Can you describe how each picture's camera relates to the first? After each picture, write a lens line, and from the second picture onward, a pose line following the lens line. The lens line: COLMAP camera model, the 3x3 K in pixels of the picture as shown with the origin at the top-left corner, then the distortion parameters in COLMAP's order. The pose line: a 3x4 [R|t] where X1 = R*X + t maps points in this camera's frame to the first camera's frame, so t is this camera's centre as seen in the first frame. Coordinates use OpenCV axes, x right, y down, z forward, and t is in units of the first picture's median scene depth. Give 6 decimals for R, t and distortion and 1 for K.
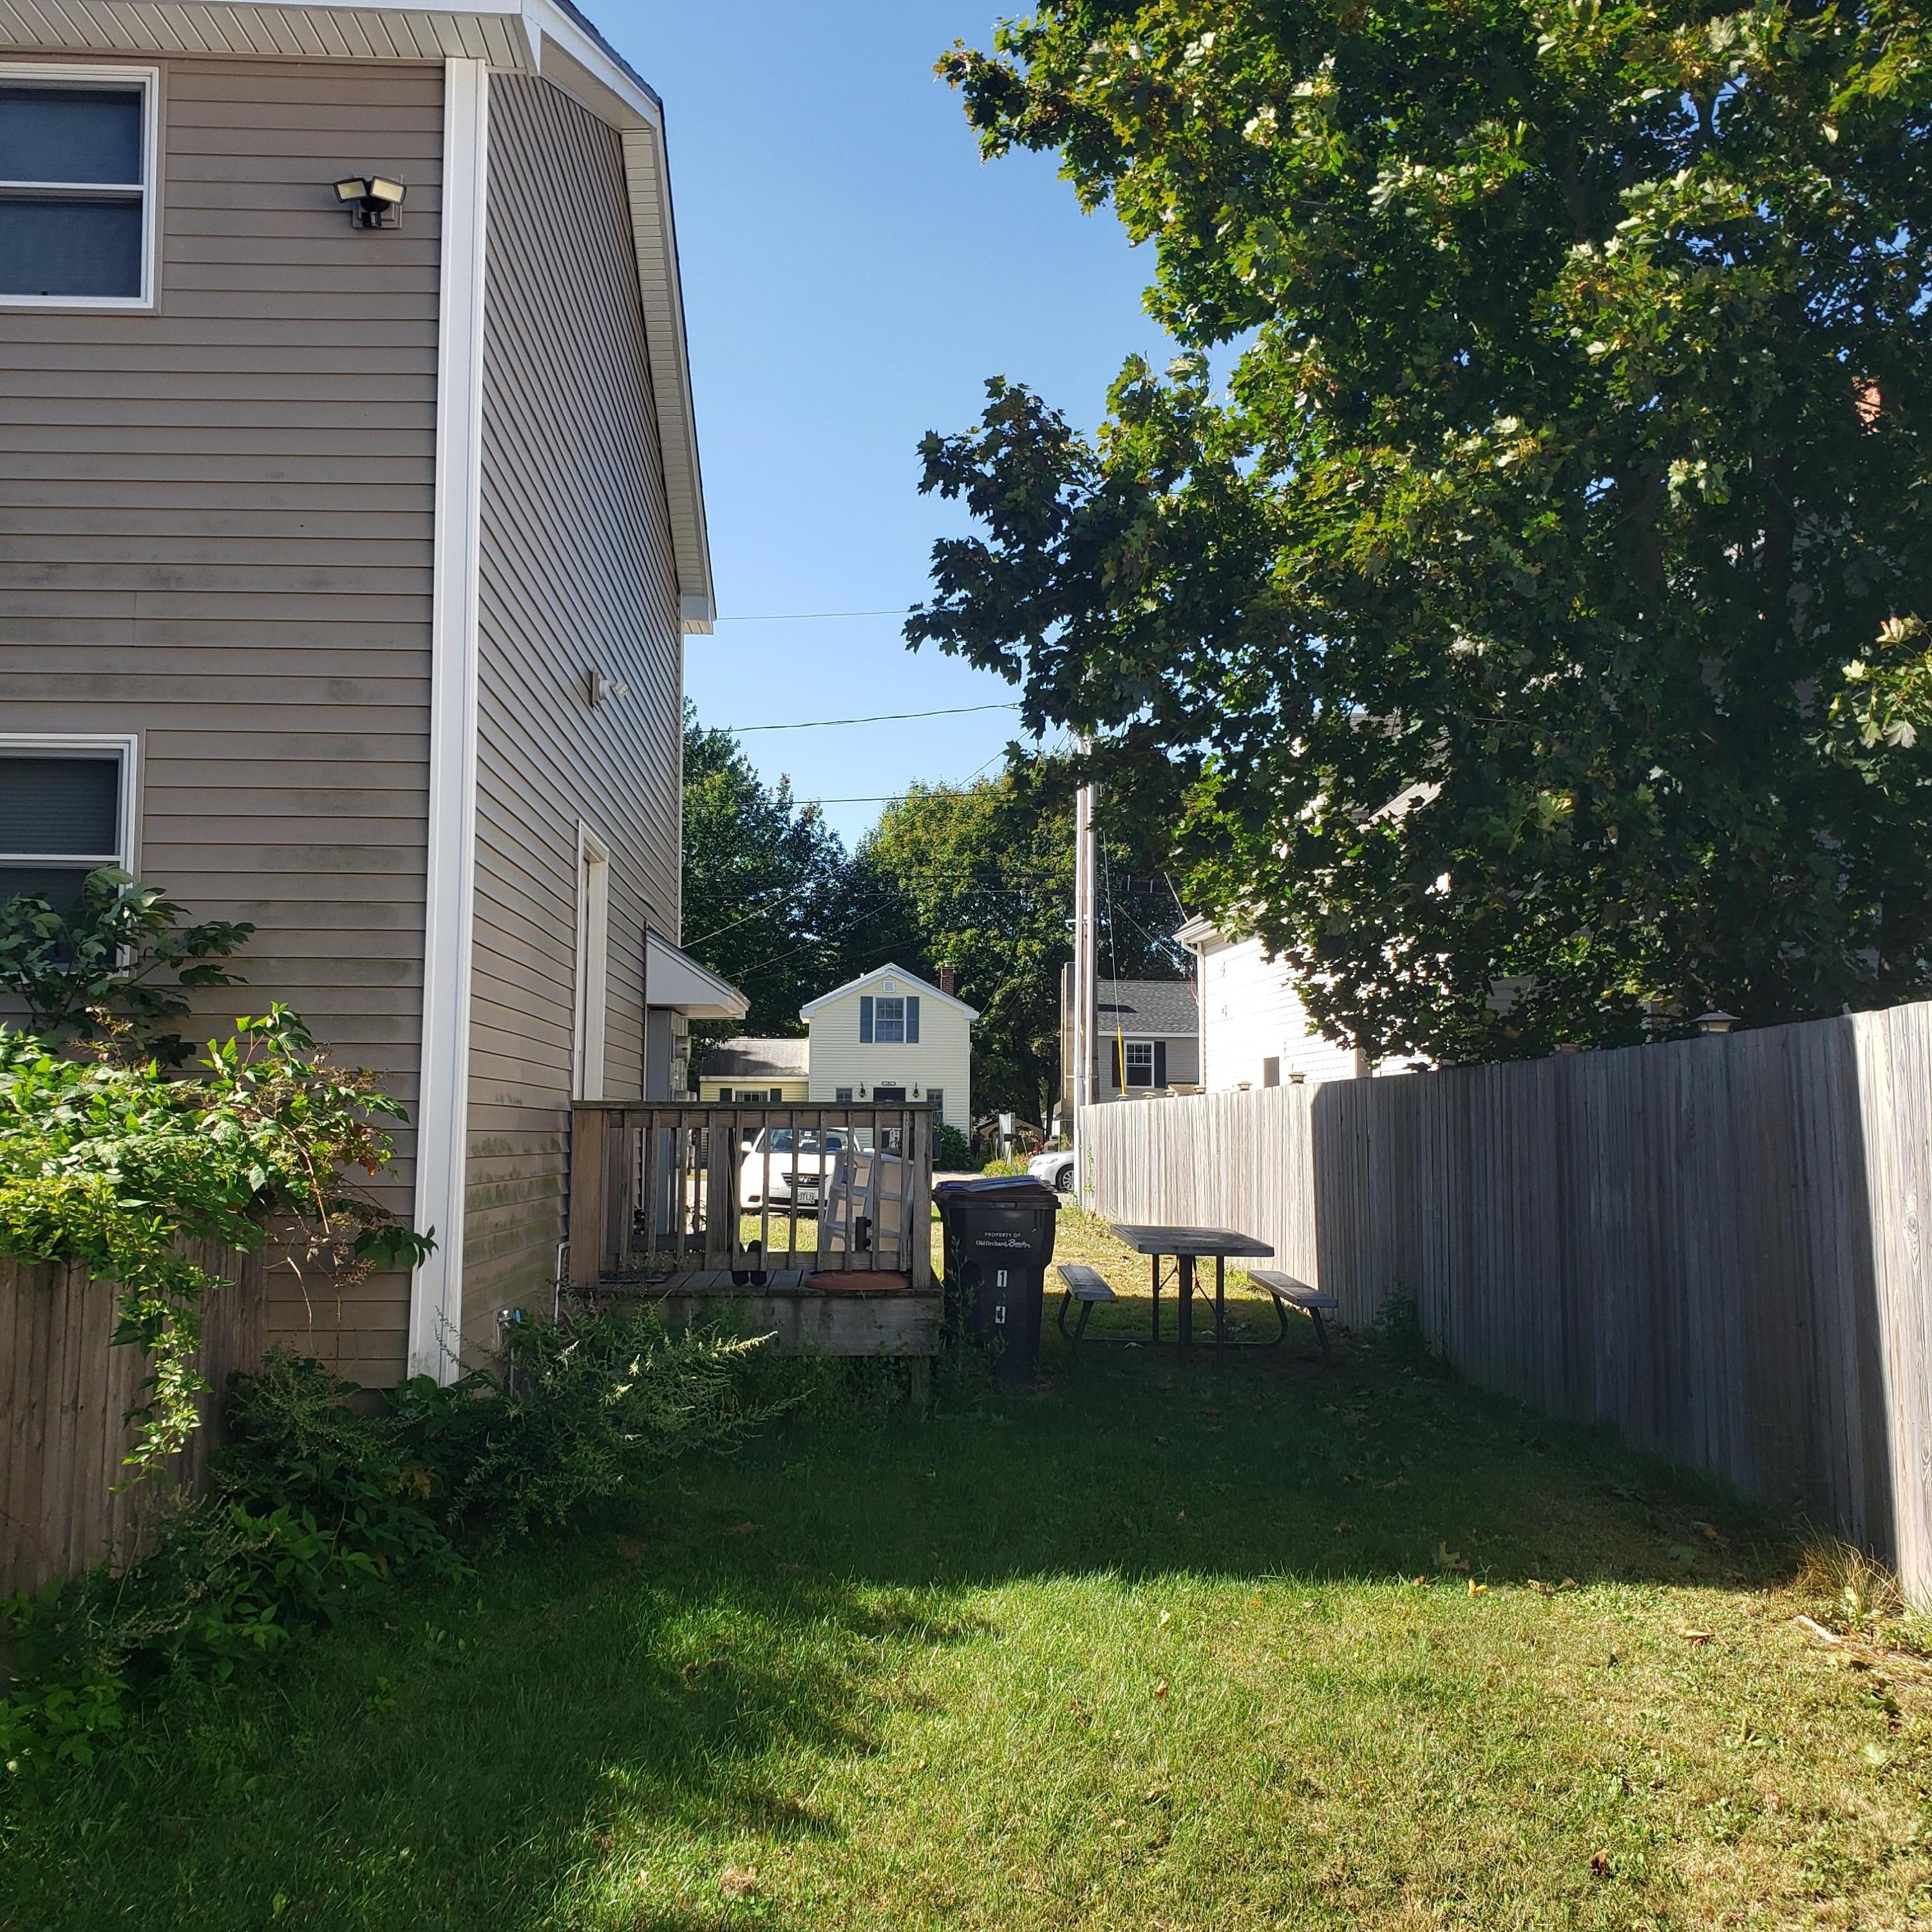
lens RADIAL K [[1979.4, 0, 974.2], [0, 1979.4, 970.0], [0, 0, 1]] dist [0.023252, 0.000000]
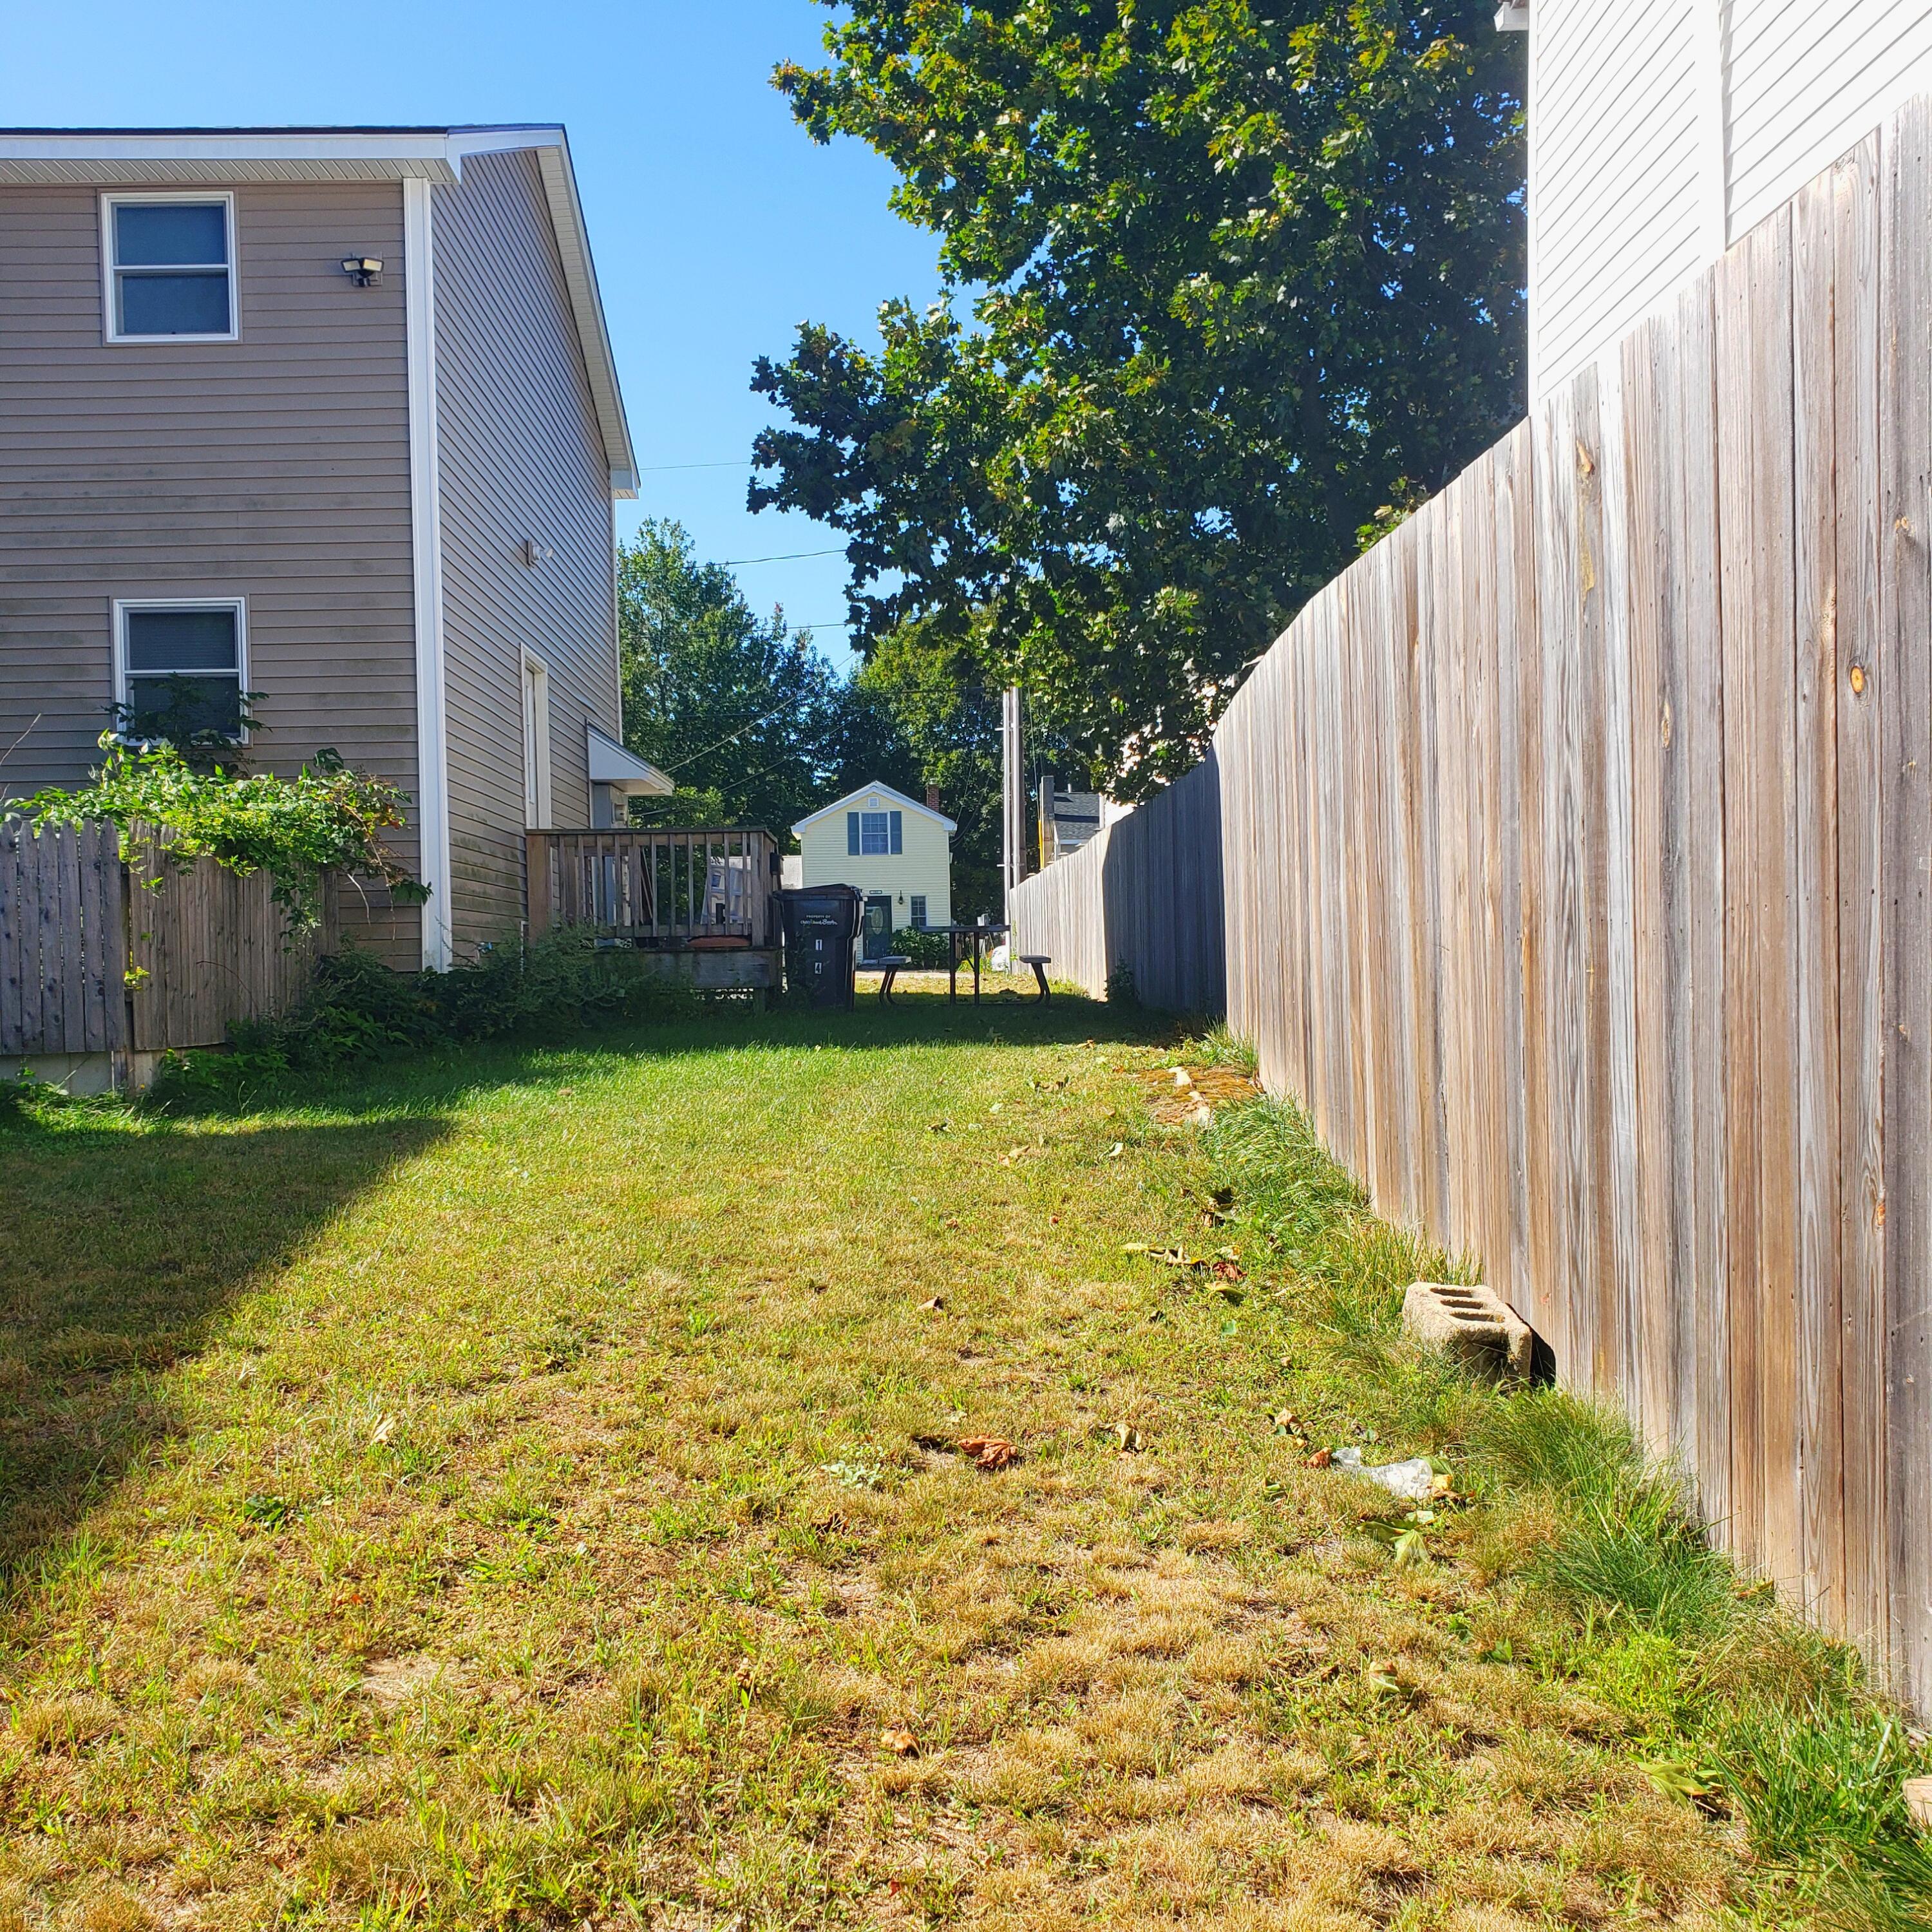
lens RADIAL K [[1979.4, 0, 950.3], [0, 1979.4, 966.6], [0, 0, 1]] dist [0.023252, 0.000000]
pose [[0.999364, -0.025984, -0.024405, 0.136509], [0.027973, 0.995982, 0.085076, 0.043421], [0.022096, -0.085705, 0.996076, -0.445825]]
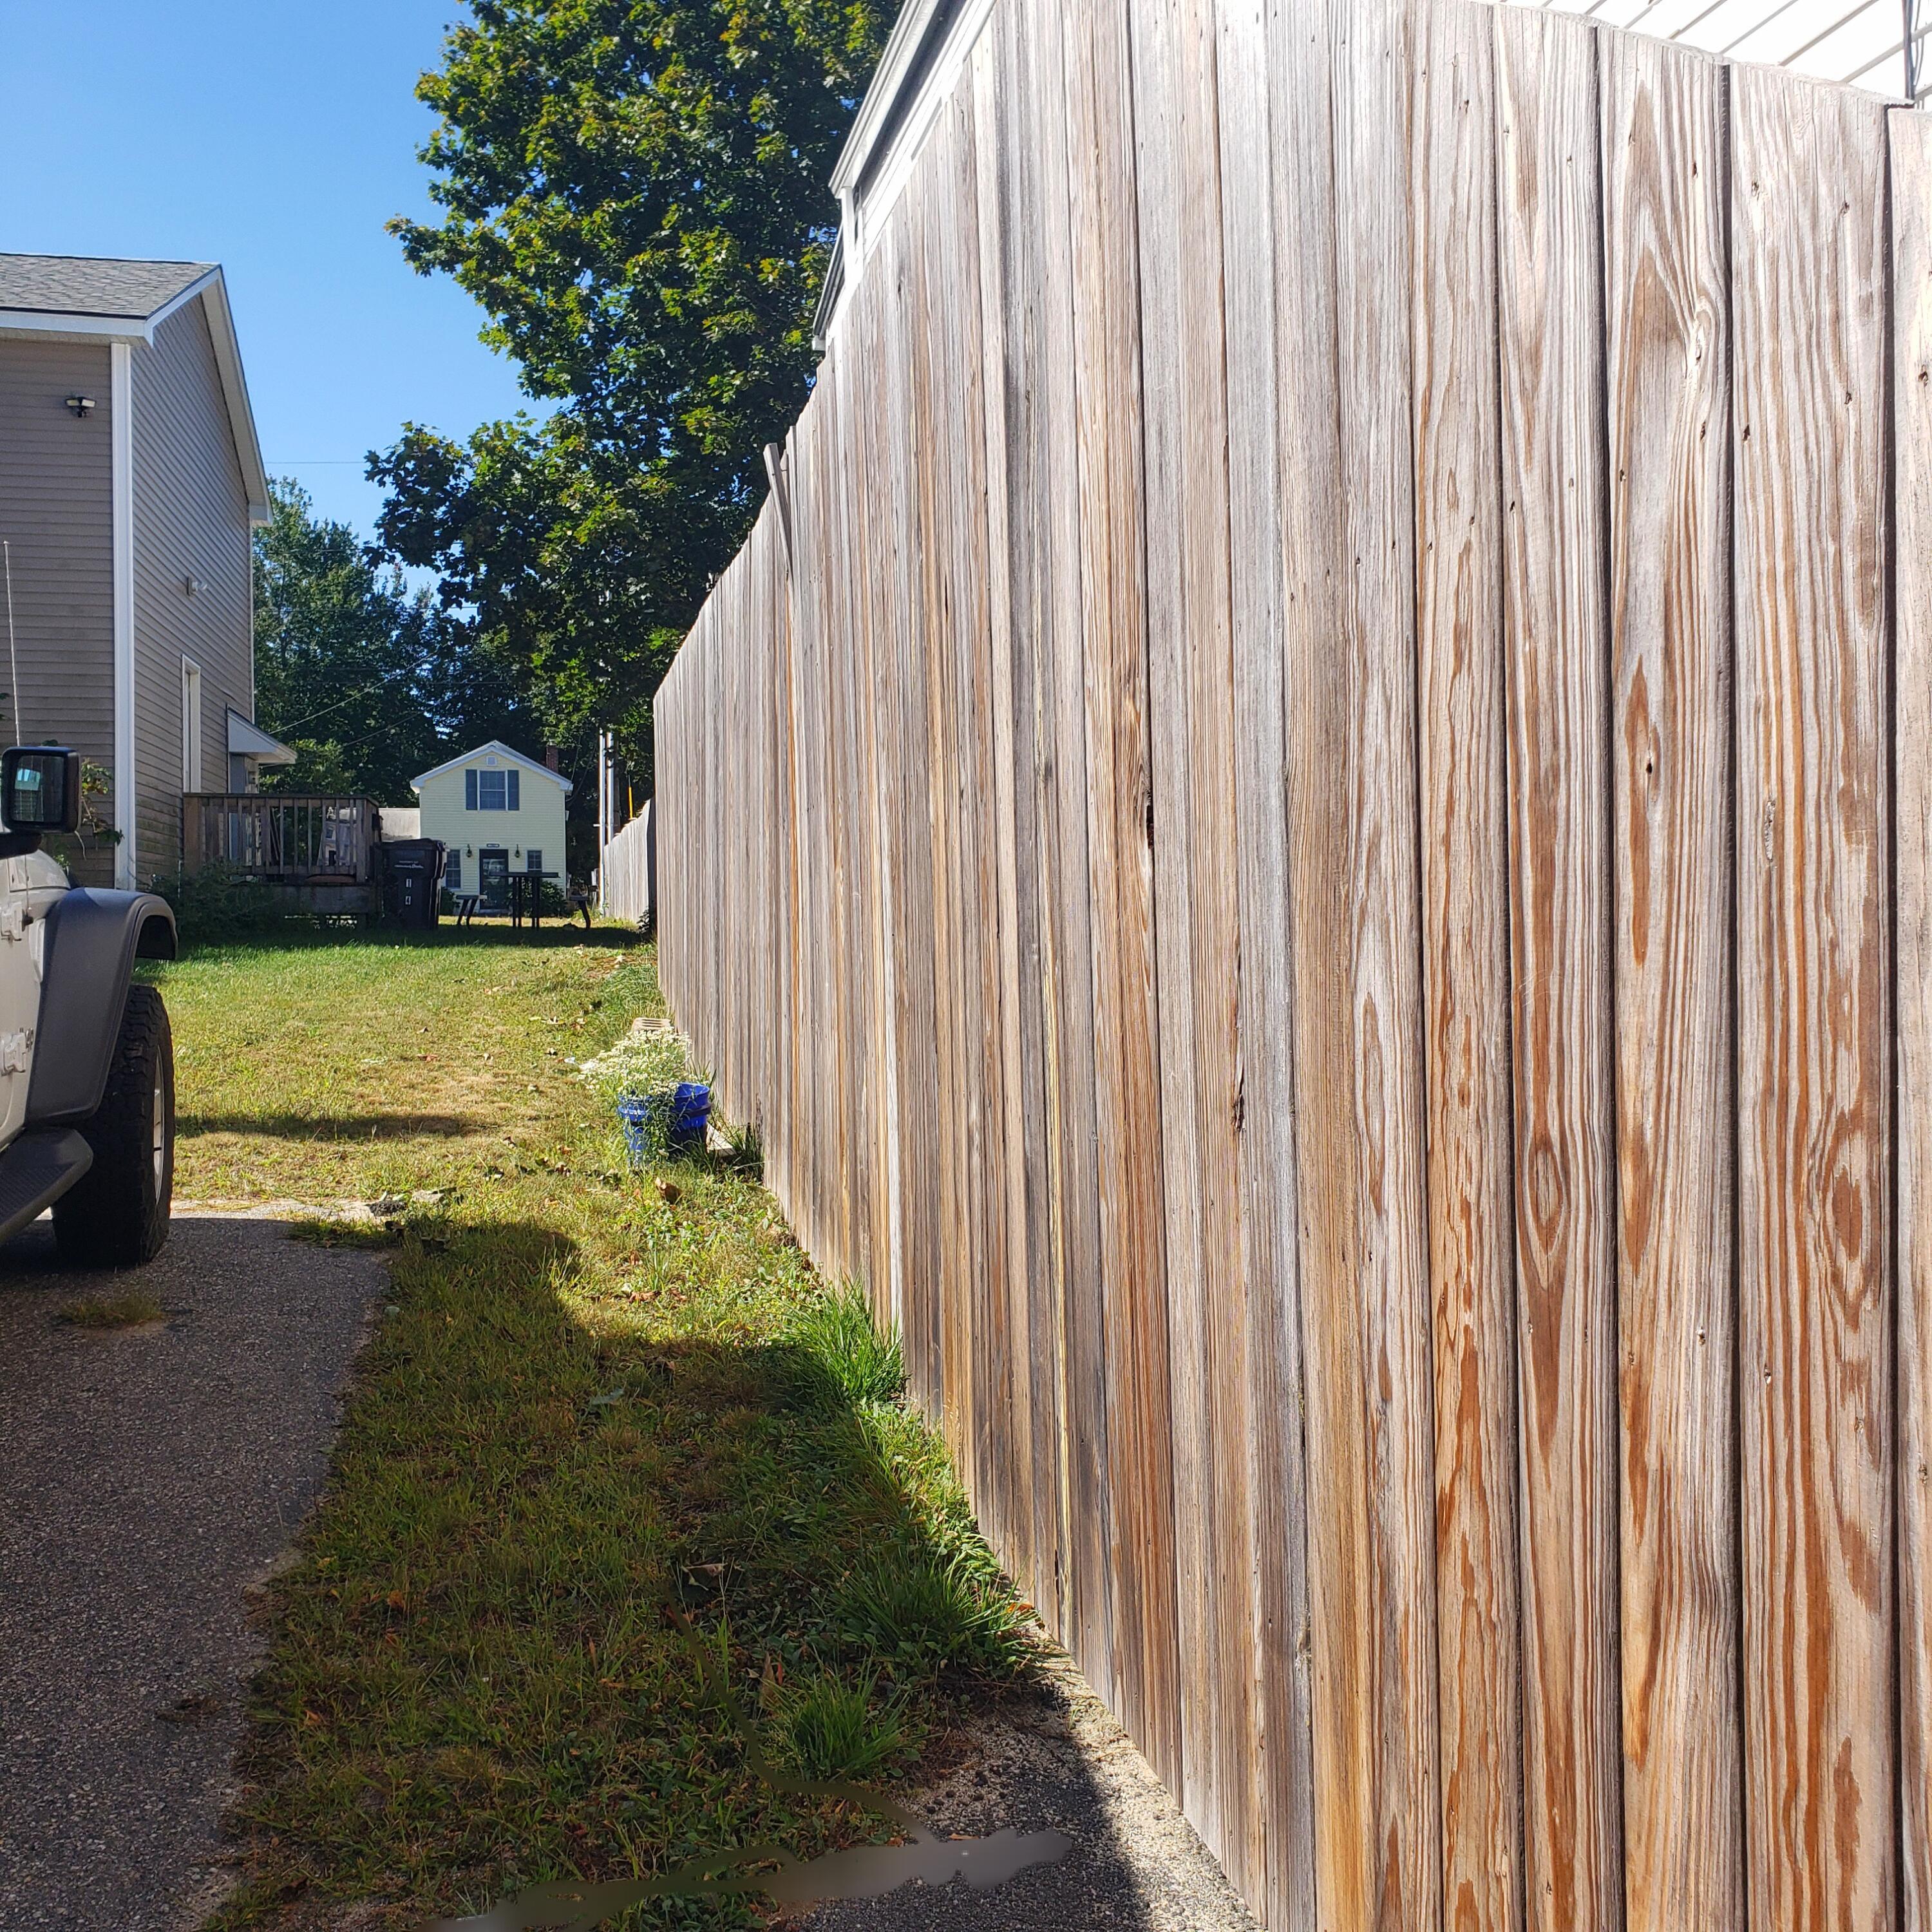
lens RADIAL K [[1979.4, 0, 978.8], [0, 1979.4, 904.1], [0, 0, 1]] dist [0.023252, 0.000000]
pose [[0.985127, -0.007028, 0.171684, 0.221933], [-0.006043, 0.997128, 0.075493, 0.017931], [-0.171722, -0.075408, 0.982255, -1.015097]]
